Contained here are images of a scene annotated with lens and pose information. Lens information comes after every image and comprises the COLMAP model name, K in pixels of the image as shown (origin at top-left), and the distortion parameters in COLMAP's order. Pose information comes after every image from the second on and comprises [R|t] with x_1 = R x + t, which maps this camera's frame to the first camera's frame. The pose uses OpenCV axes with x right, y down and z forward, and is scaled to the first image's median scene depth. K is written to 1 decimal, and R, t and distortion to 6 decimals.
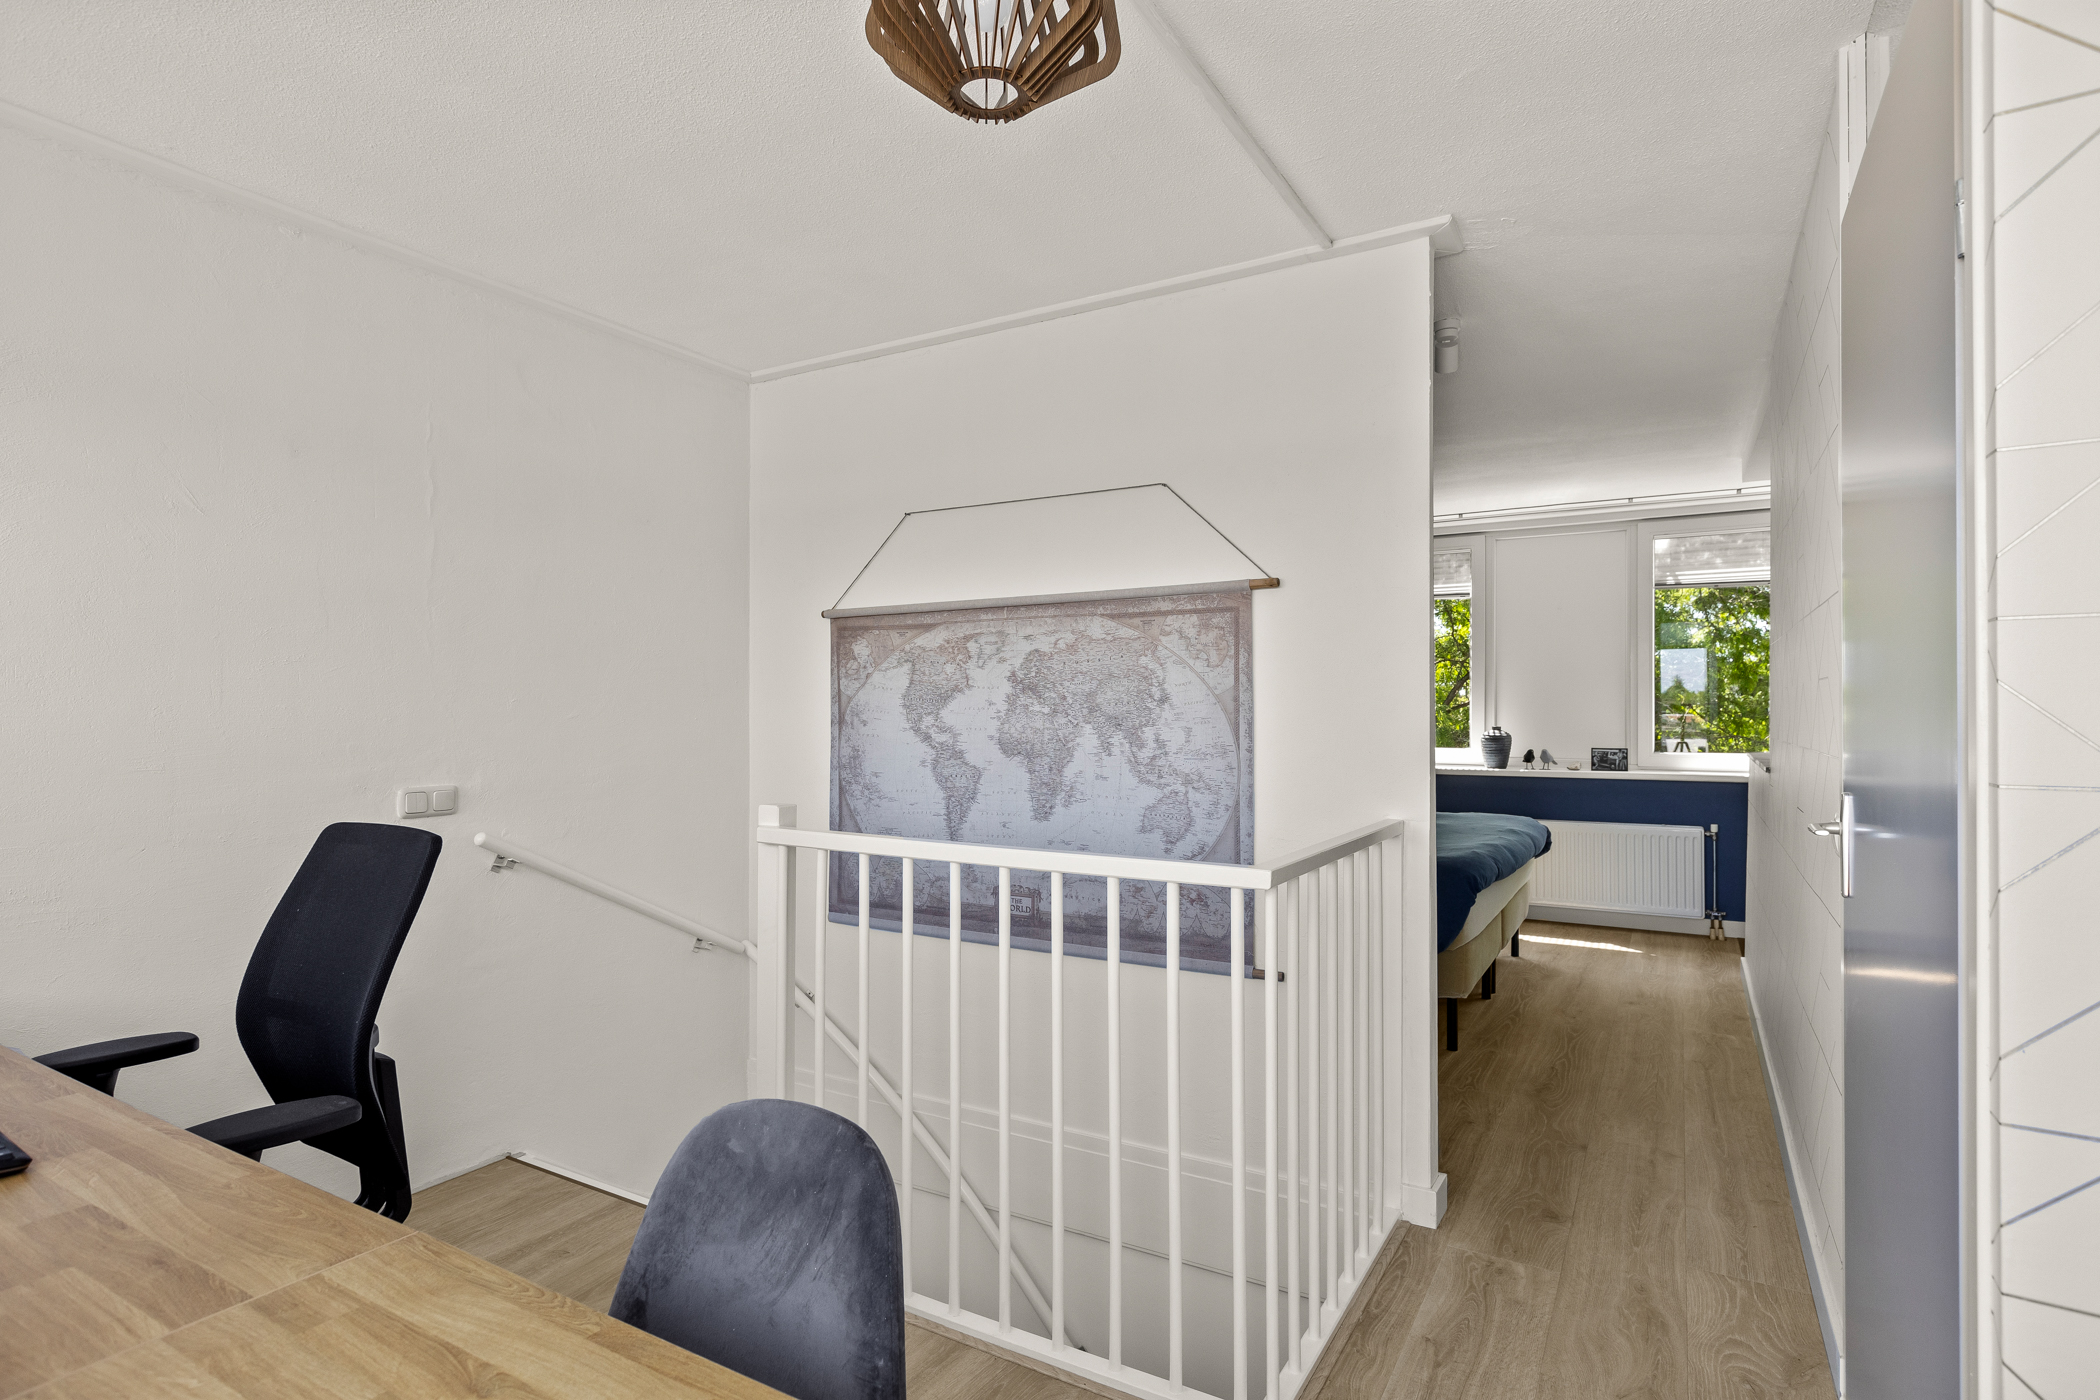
lens RADIAL K [[1069.7, 0, 1035.2], [0, 1069.7, 703.0], [0, 0, 1]] dist [0.003267, -0.000379]
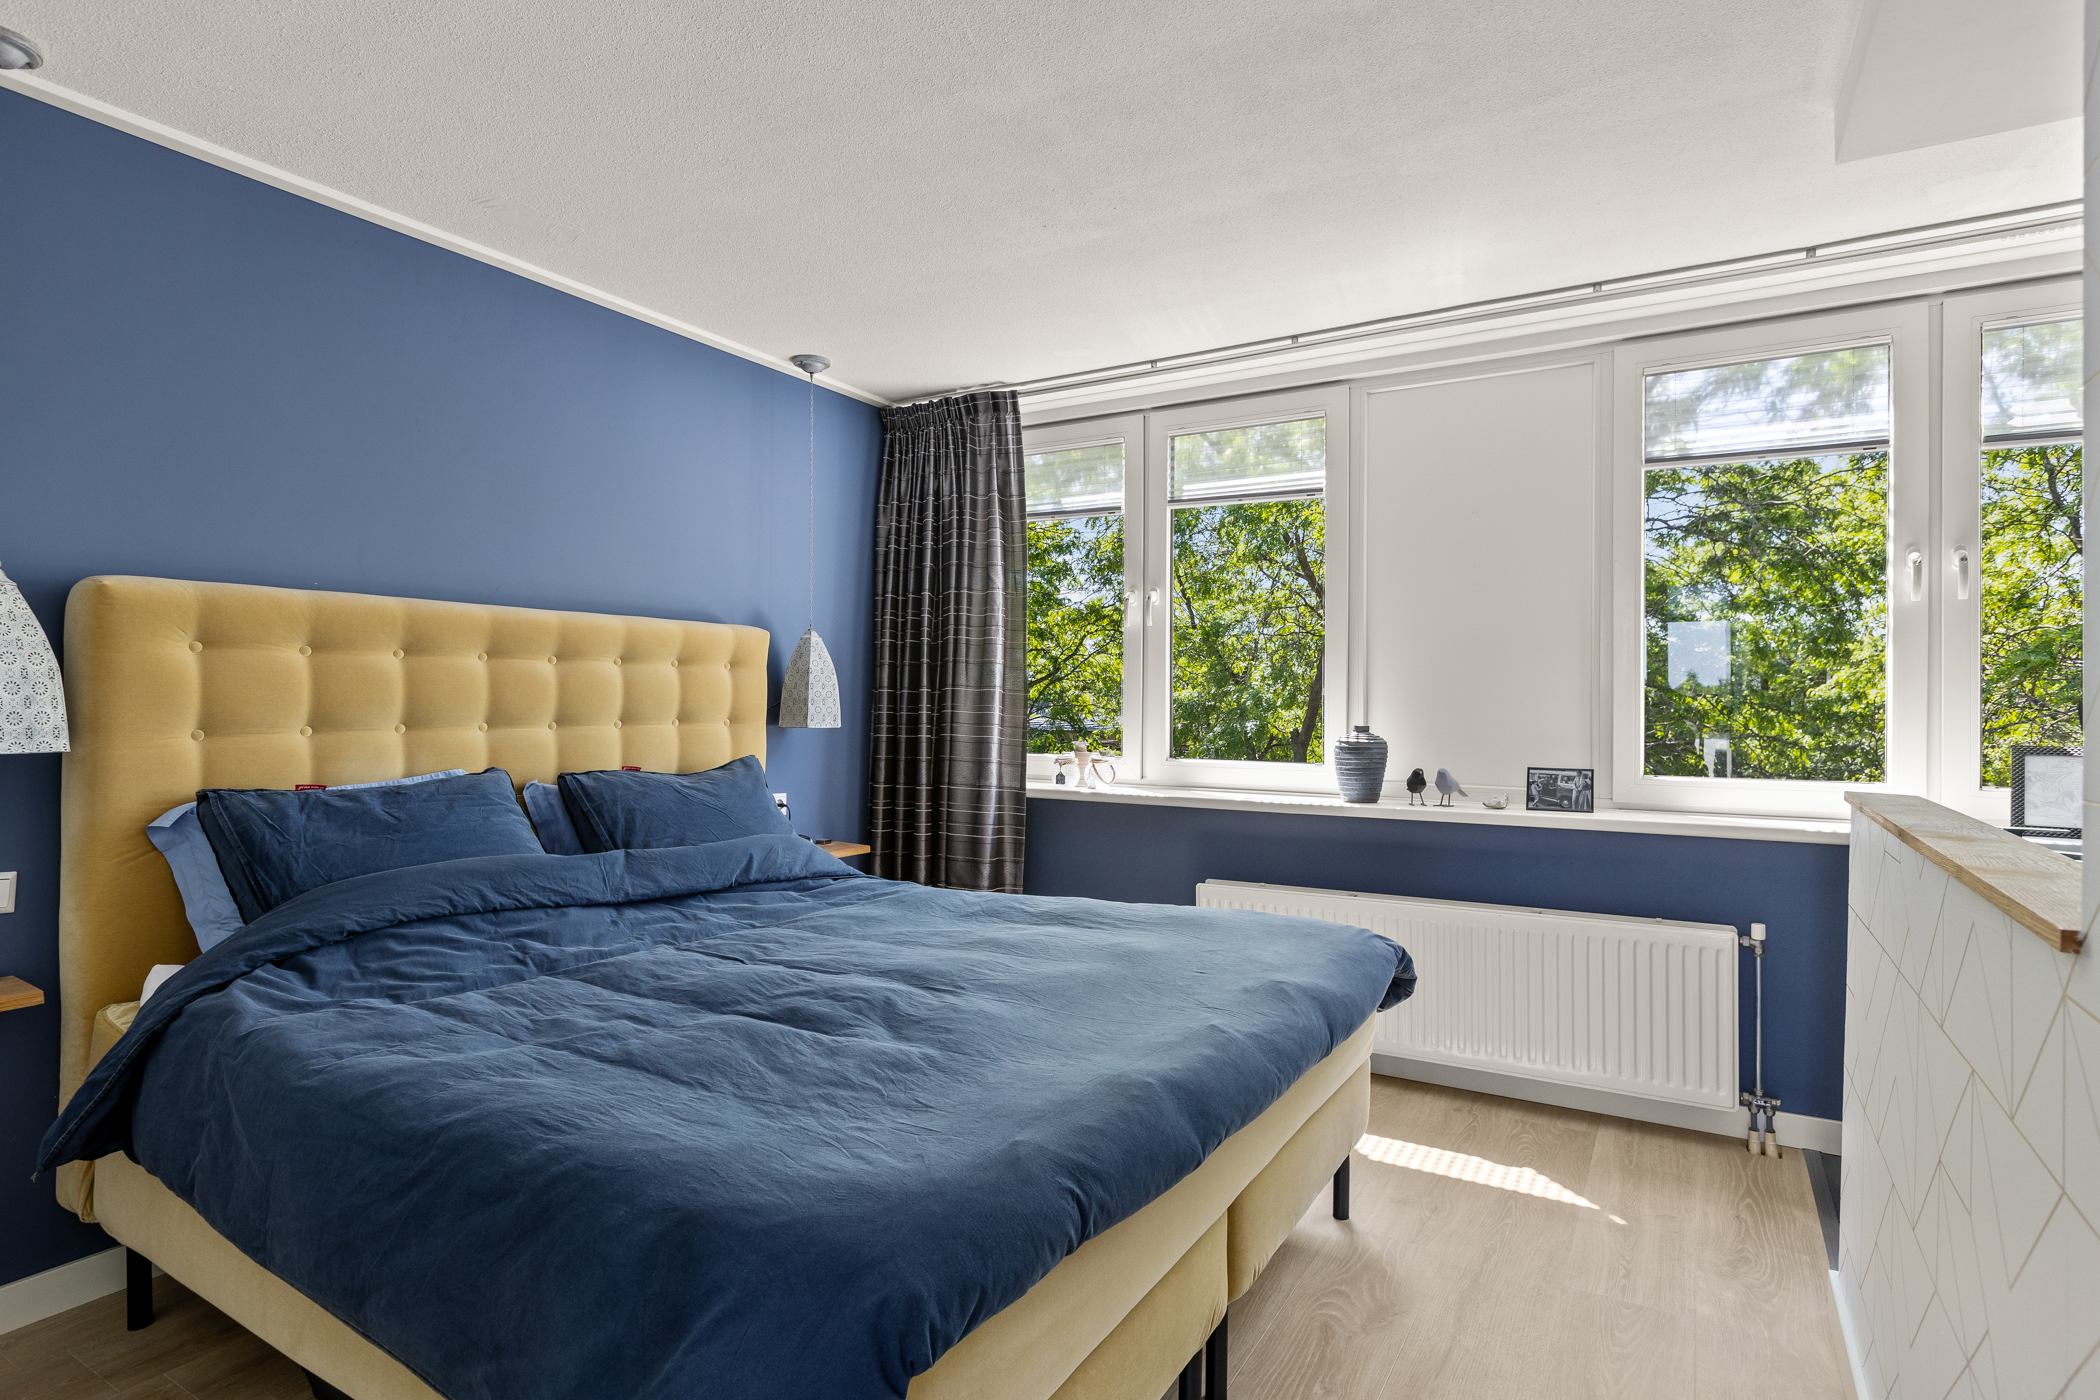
lens RADIAL K [[1069.7, 0, 1063.5], [0, 1069.7, 697.0], [0, 0, 1]] dist [0.003267, -0.000379]
pose [[0.999922, 0.008011, 0.009539, 0.284993], [-0.008020, 0.999967, 0.000892, 0.008390], [-0.009532, -0.000969, 0.999954, 0.472674]]
